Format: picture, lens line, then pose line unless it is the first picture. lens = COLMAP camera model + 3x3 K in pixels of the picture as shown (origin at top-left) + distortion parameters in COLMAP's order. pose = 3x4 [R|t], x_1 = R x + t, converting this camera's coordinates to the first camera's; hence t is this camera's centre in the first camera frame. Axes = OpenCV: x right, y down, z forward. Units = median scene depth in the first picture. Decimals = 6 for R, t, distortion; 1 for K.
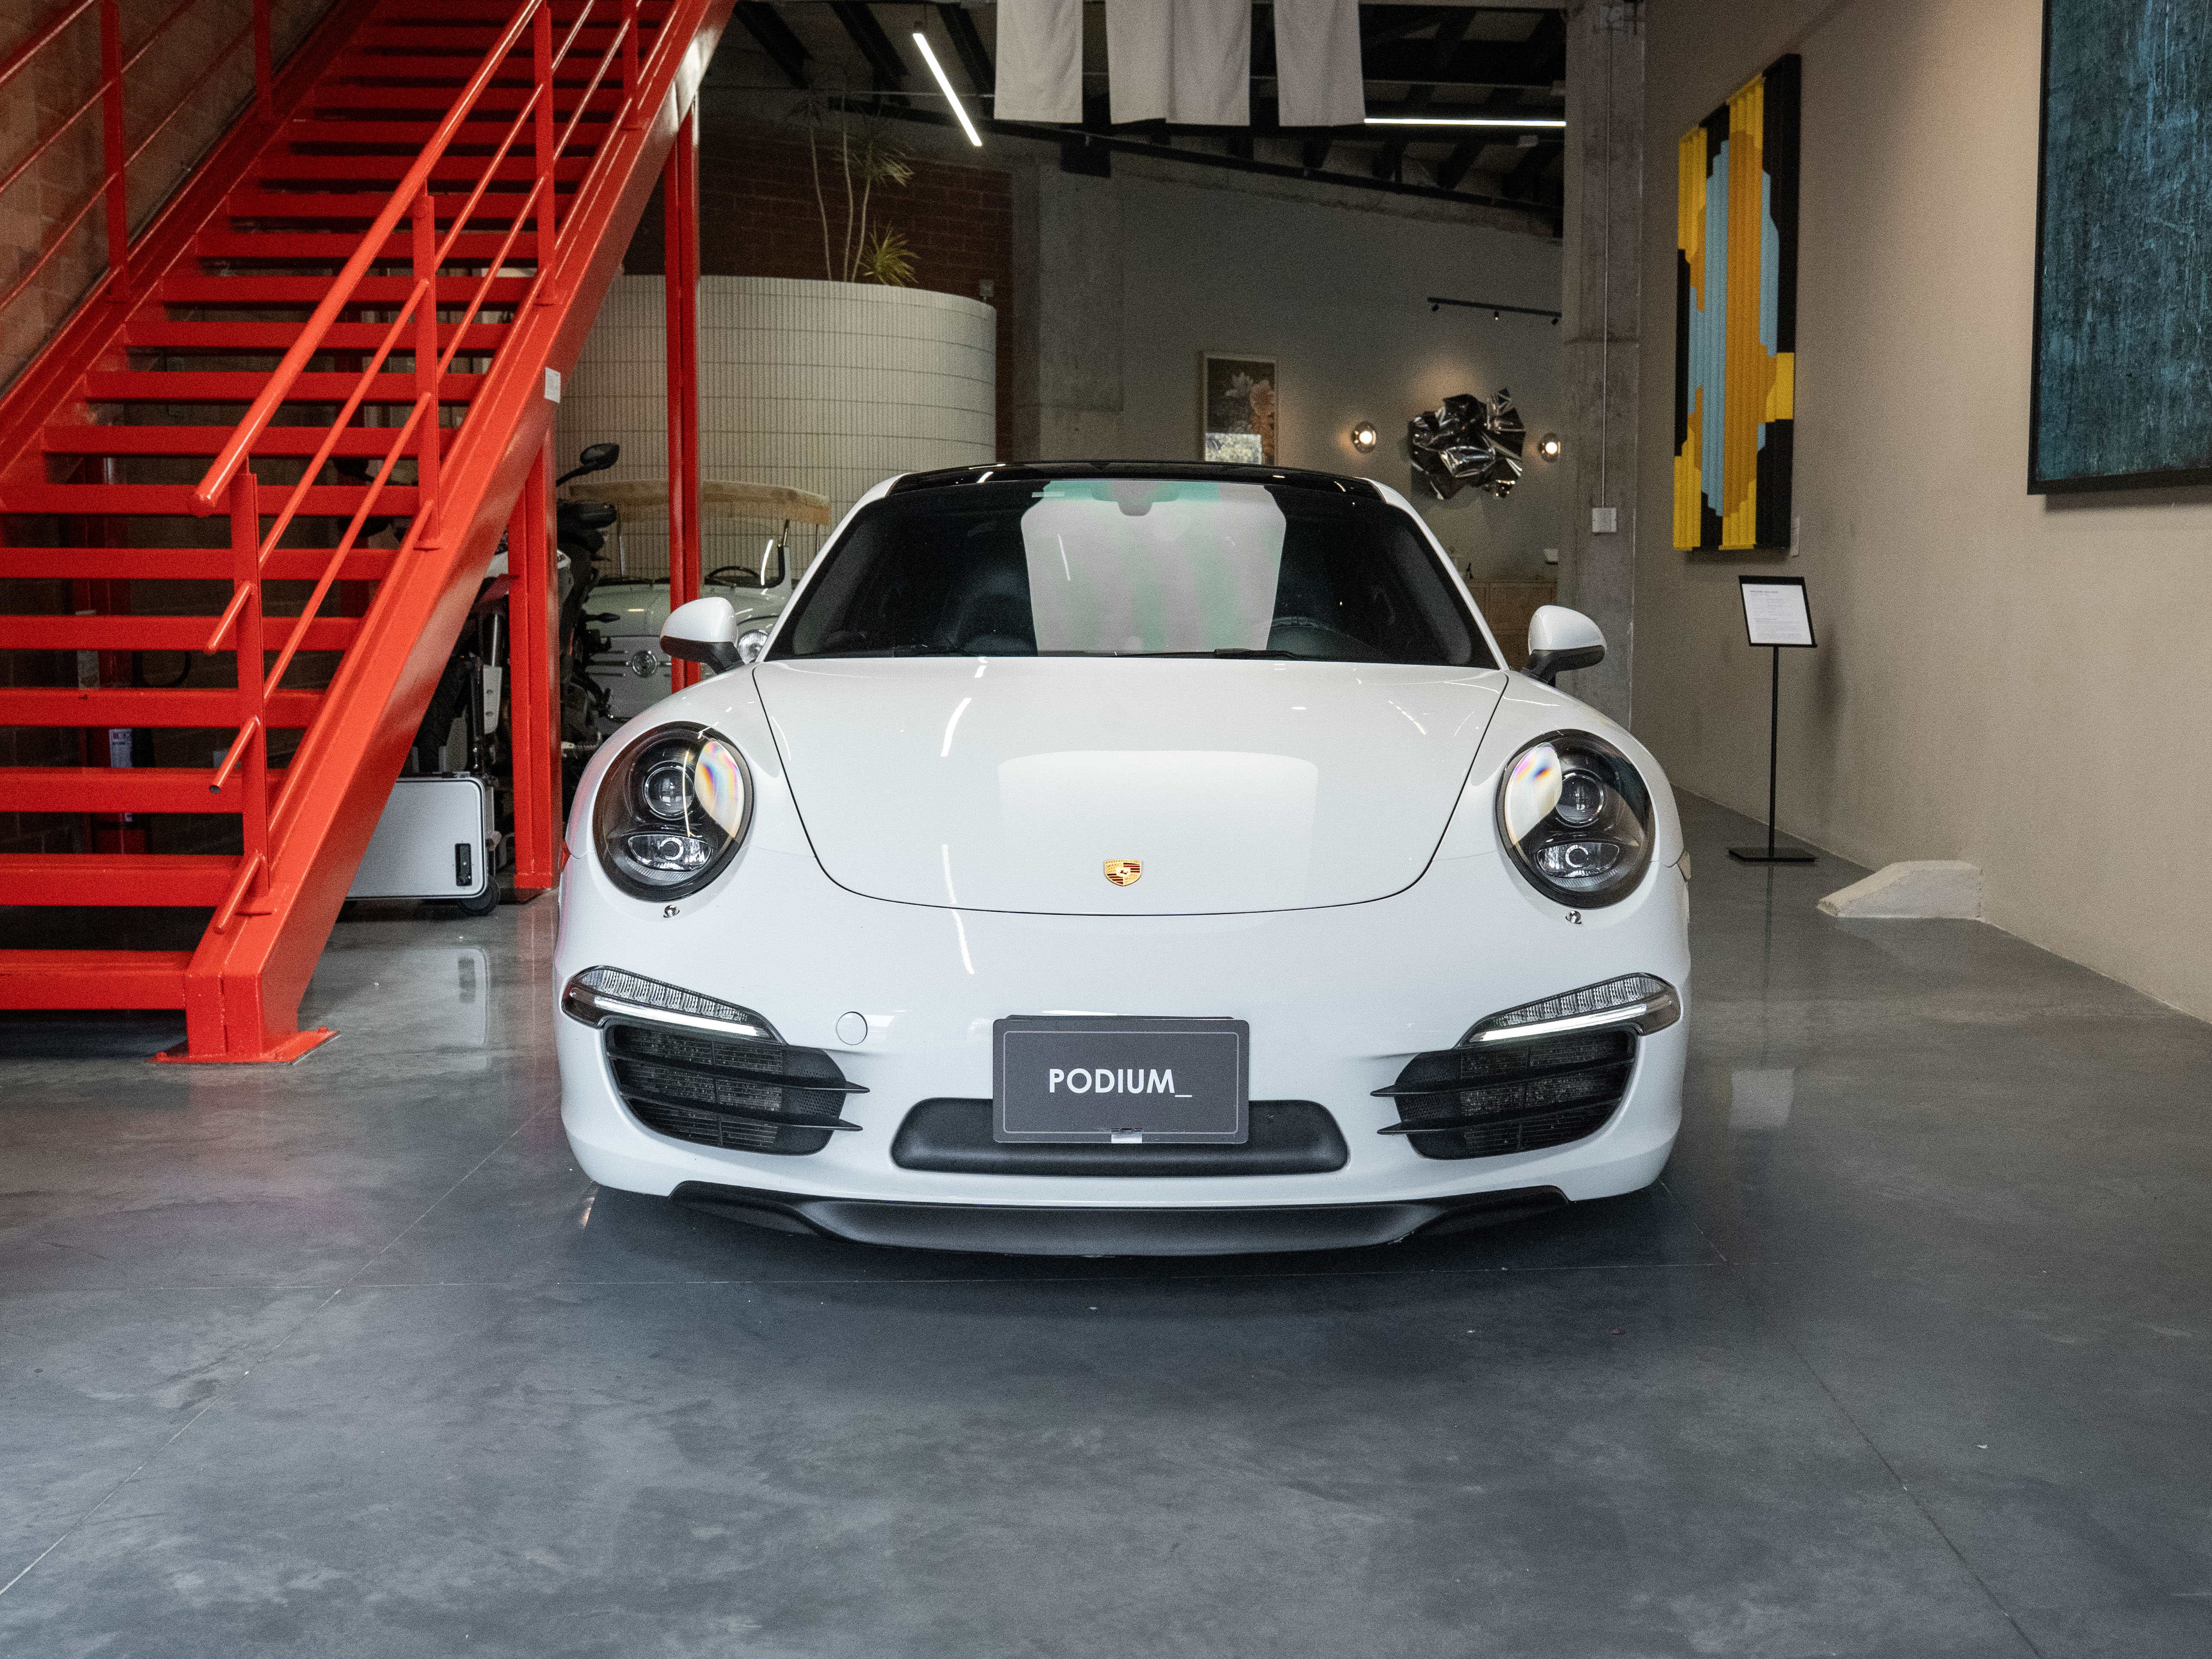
lens RADIAL K [[2445.7, 0, 1217.0], [0, 2445.7, 807.2], [0, 0, 1]] dist [-0.062369, 0.087864]
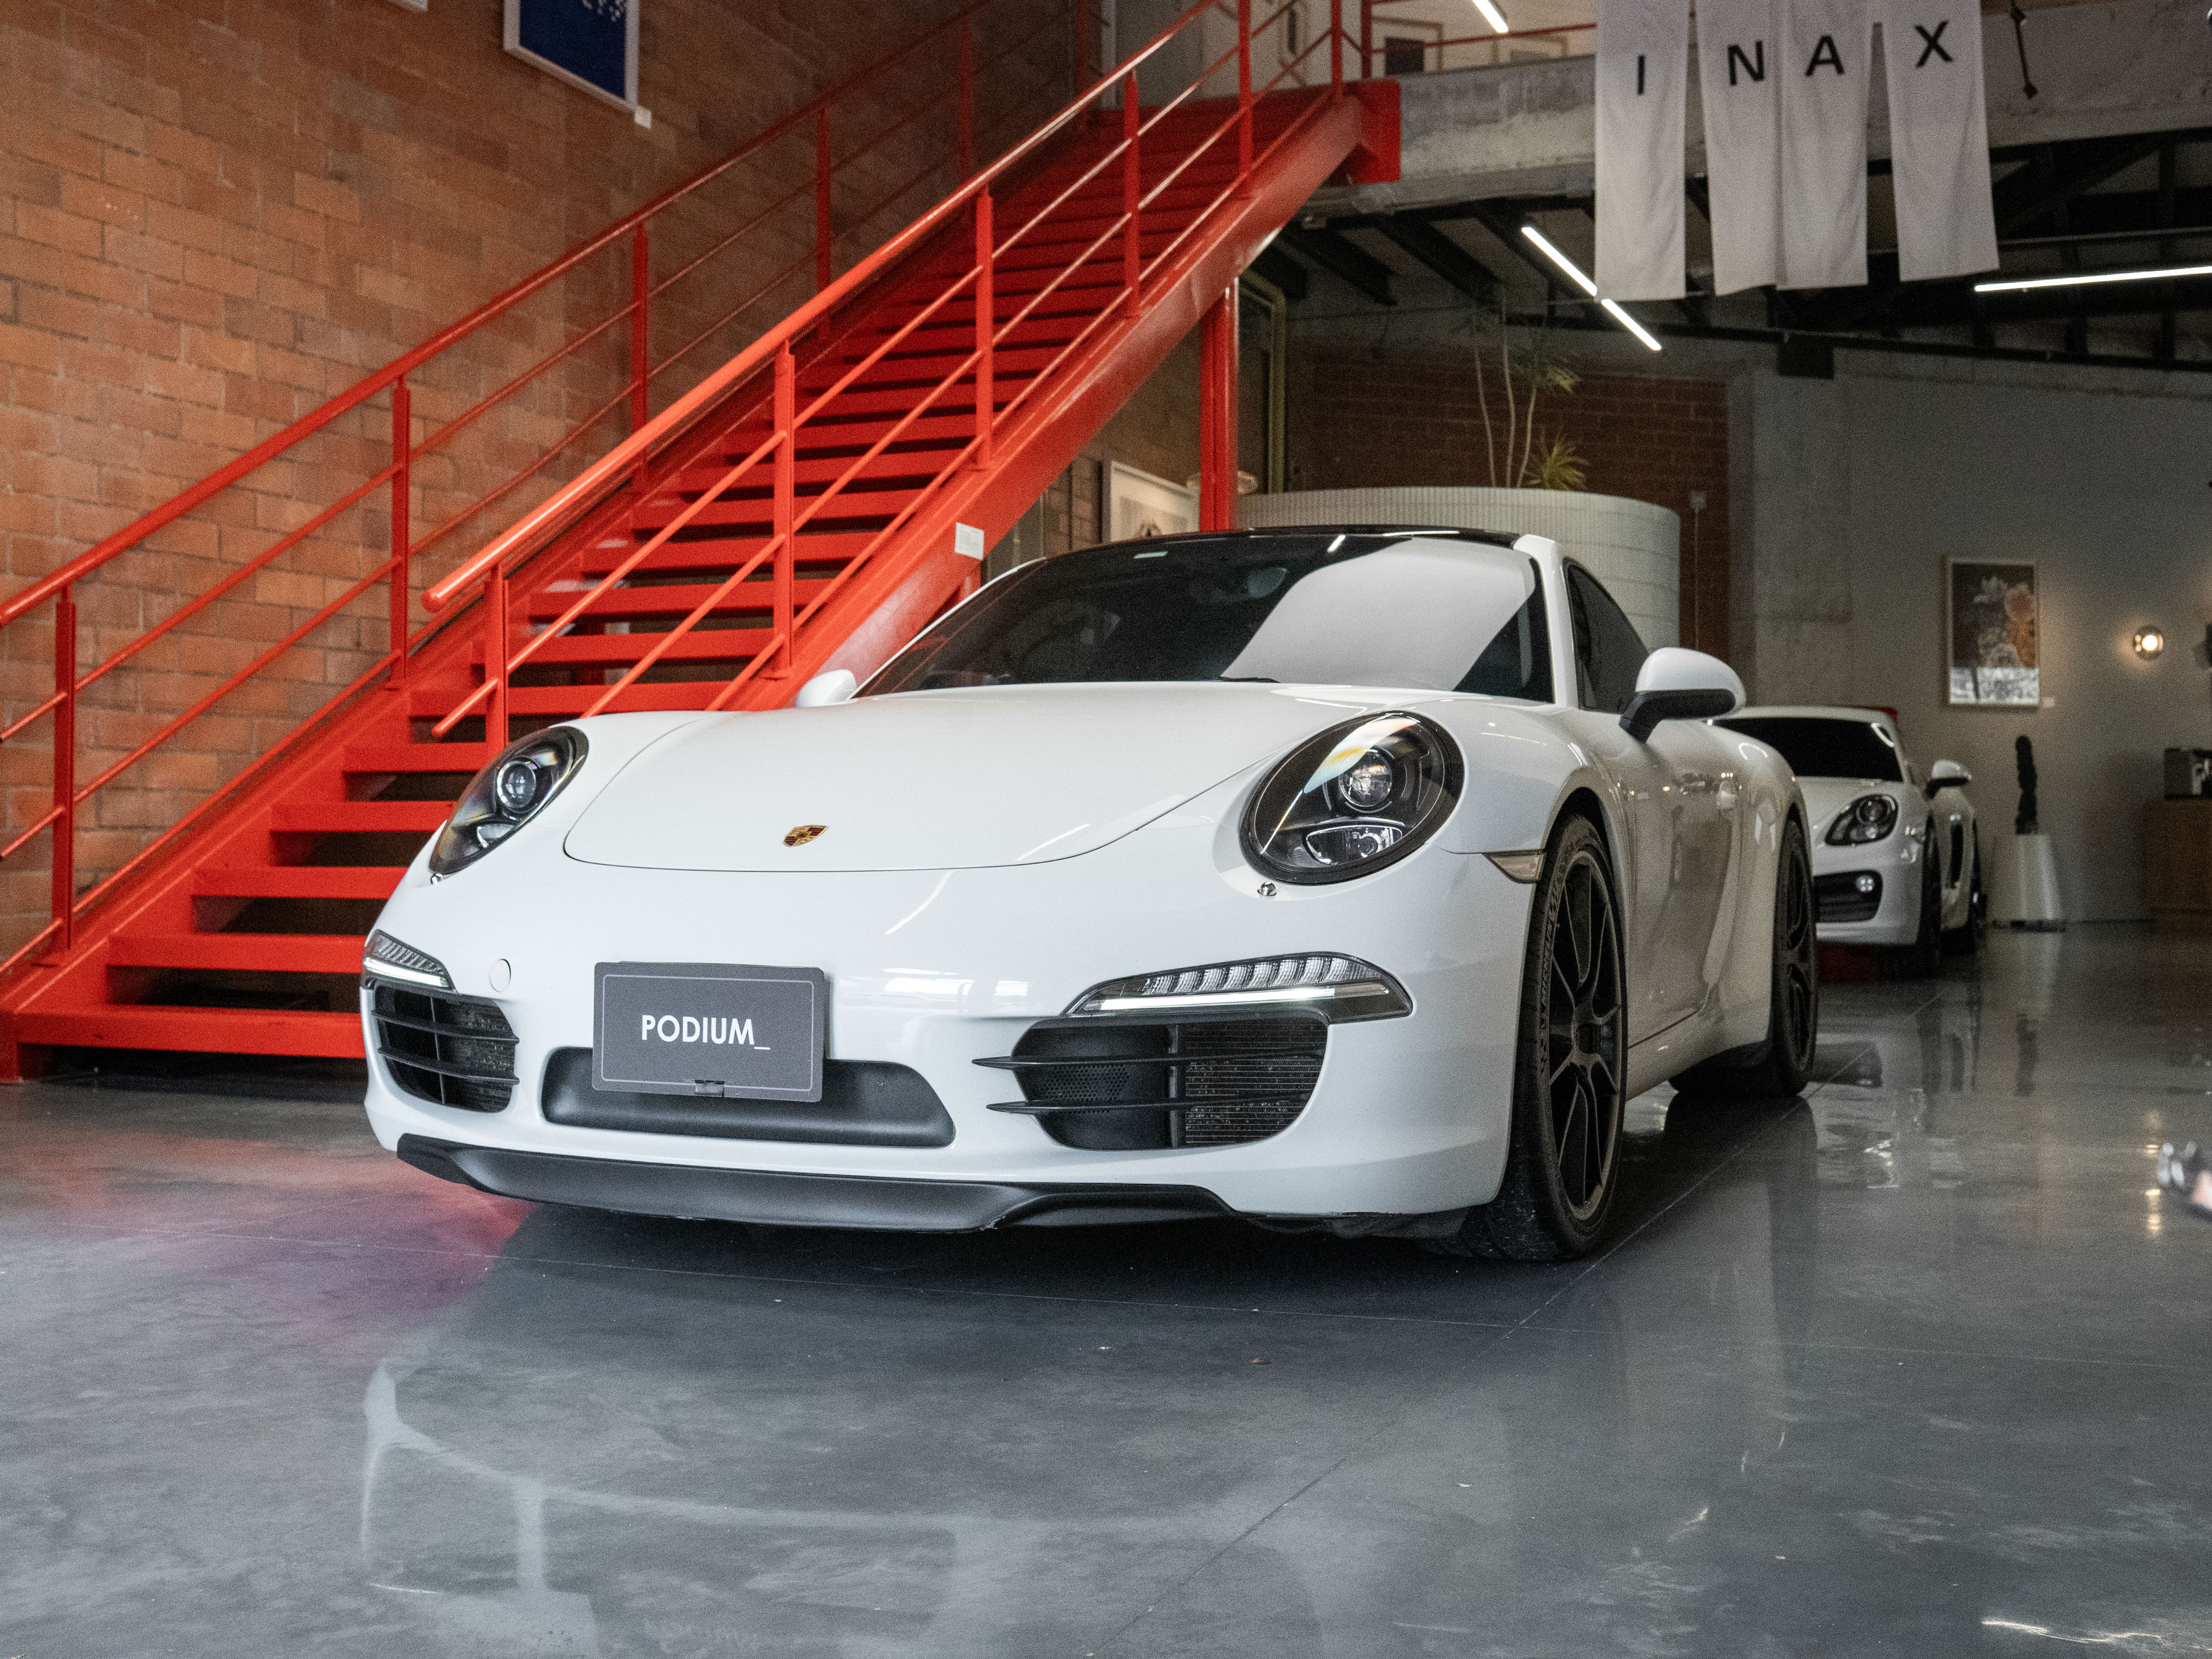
lens RADIAL K [[2445.5, 0, 1070.4], [0, 2445.5, 829.7], [0, 0, 1]] dist [-0.077095, 0.164796]
pose [[0.906043, -0.010429, -0.423058, 0.419915], [-0.034461, 0.994558, -0.098319, 0.104692], [0.421781, 0.103660, 0.900753, 0.165209]]
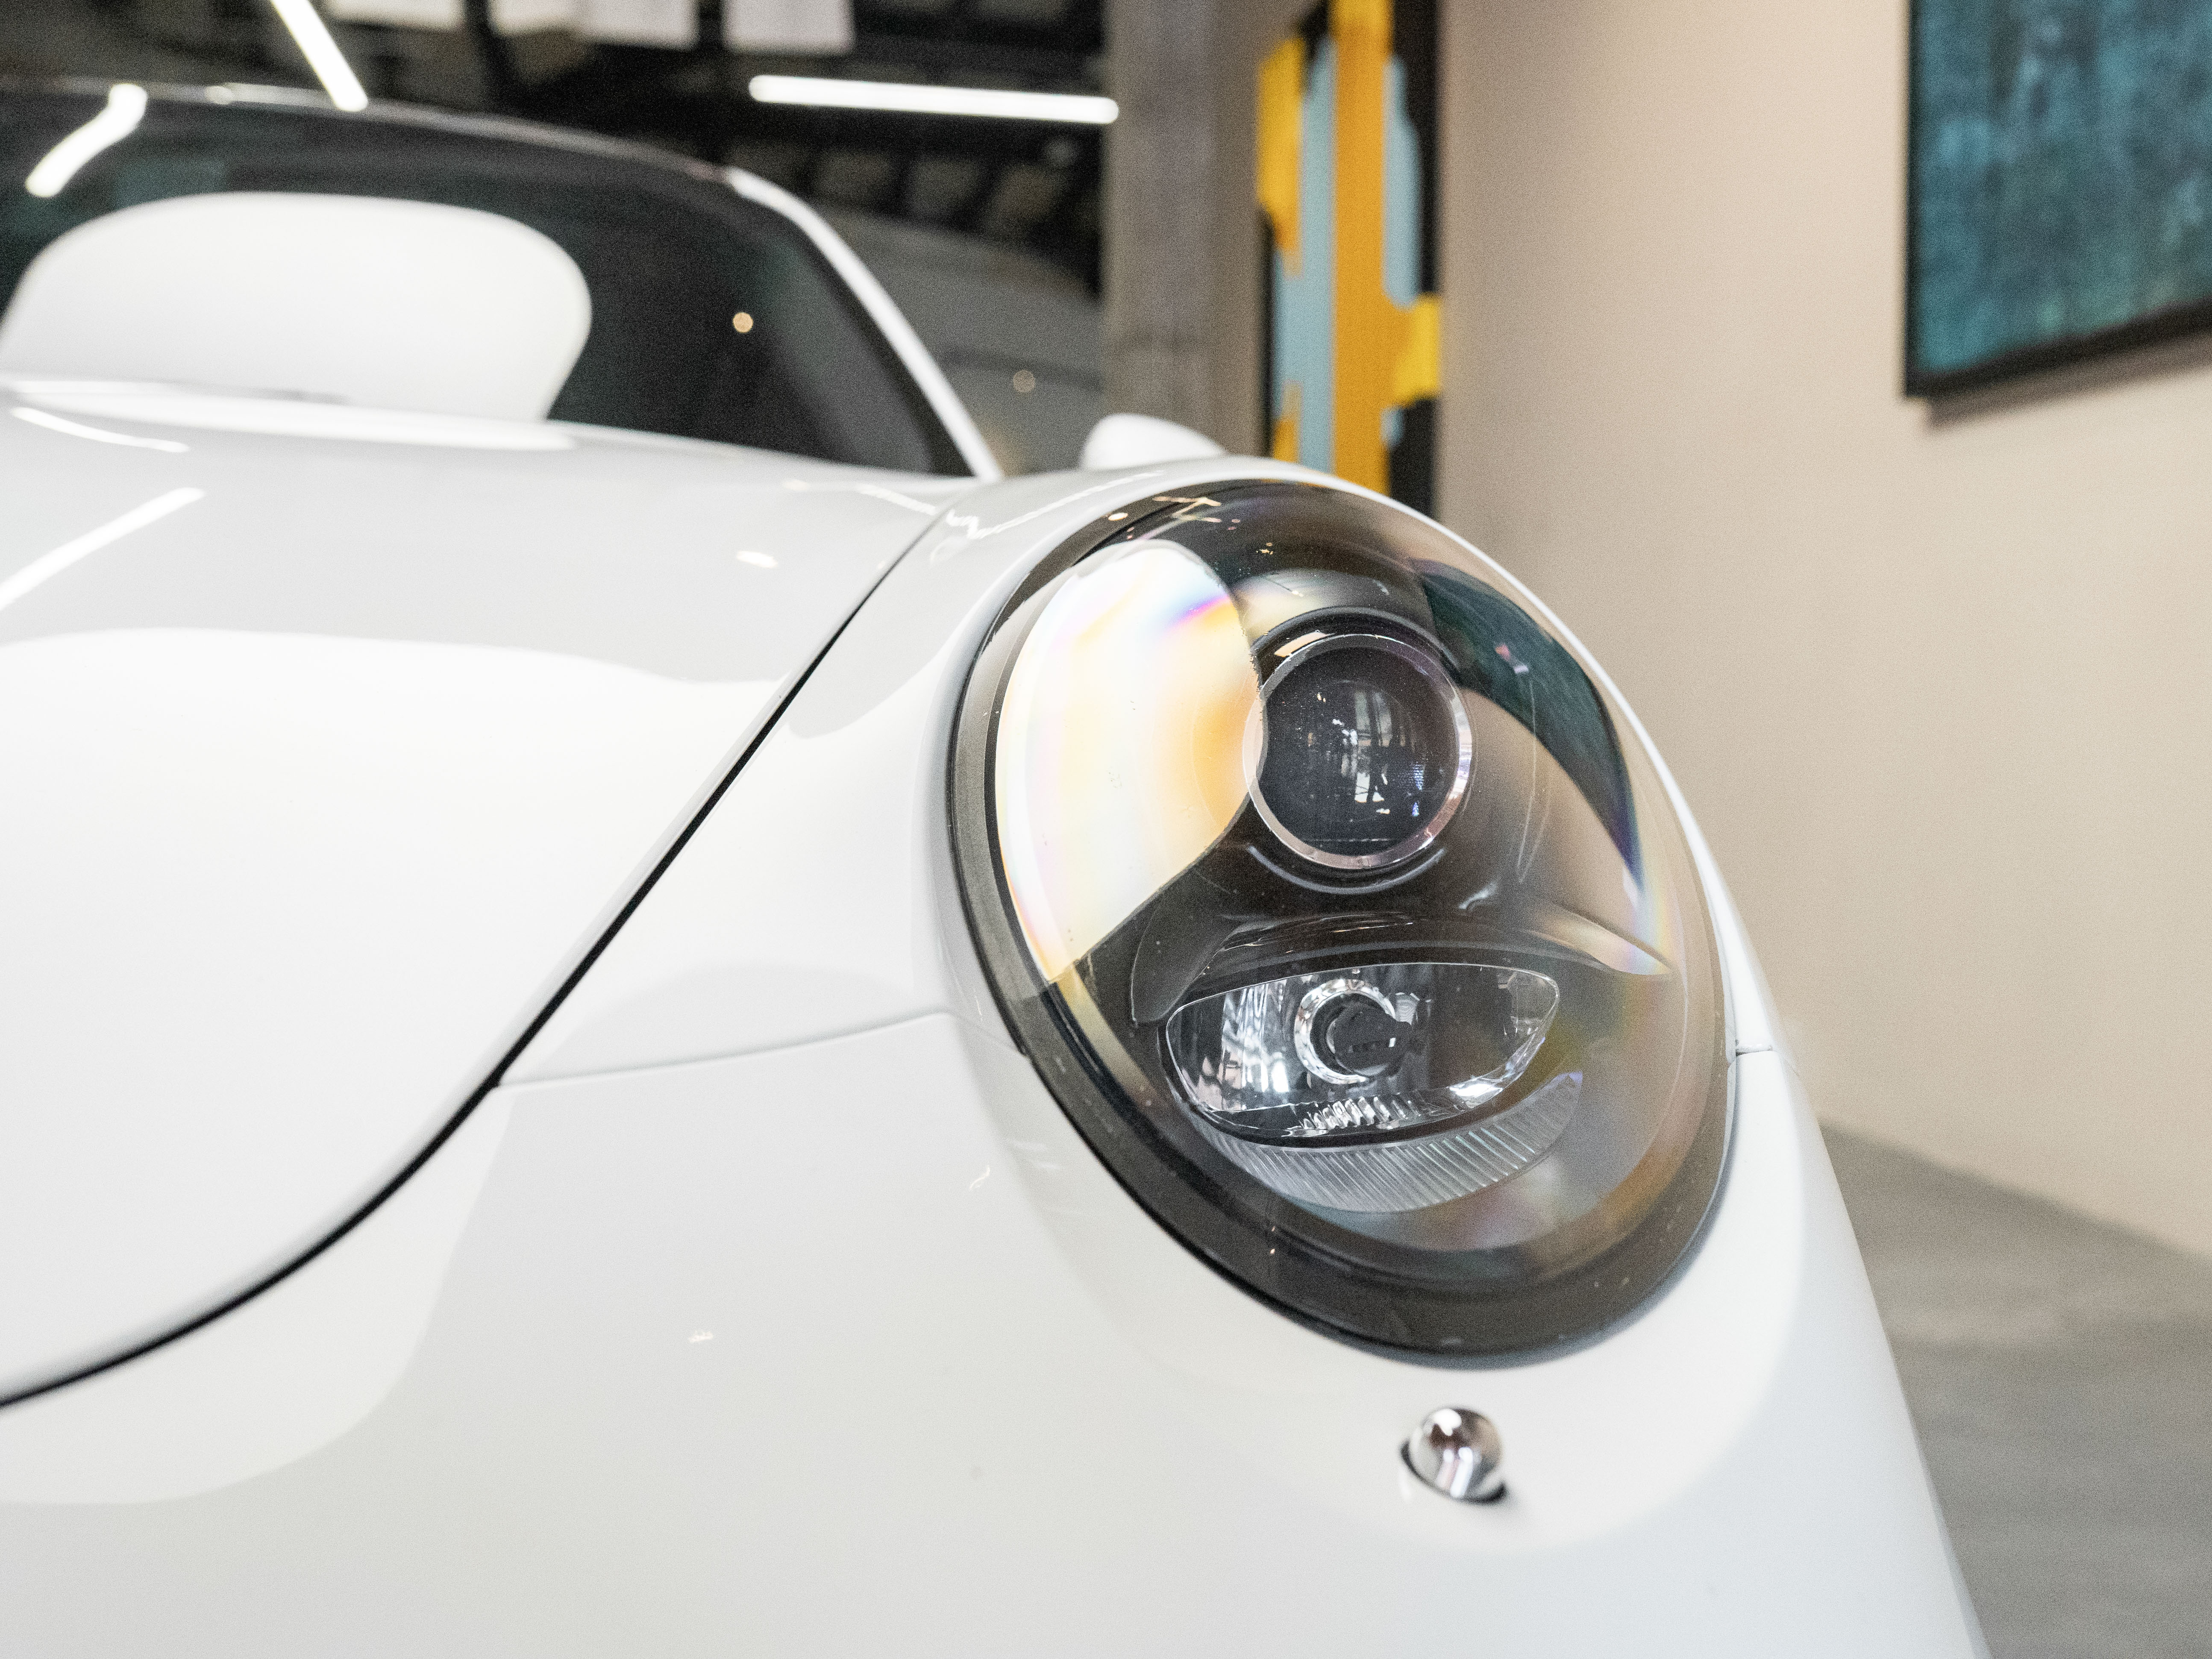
lens RADIAL K [[2445.5, 0, 1070.4], [0, 2445.5, 829.7], [0, 0, 1]] dist [-0.077095, 0.164796]
pose [[0.991750, -0.003679, 0.128133, 0.096027], [0.010674, 0.998487, -0.053946, 0.013555], [-0.127741, 0.054869, 0.990289, 0.788919]]
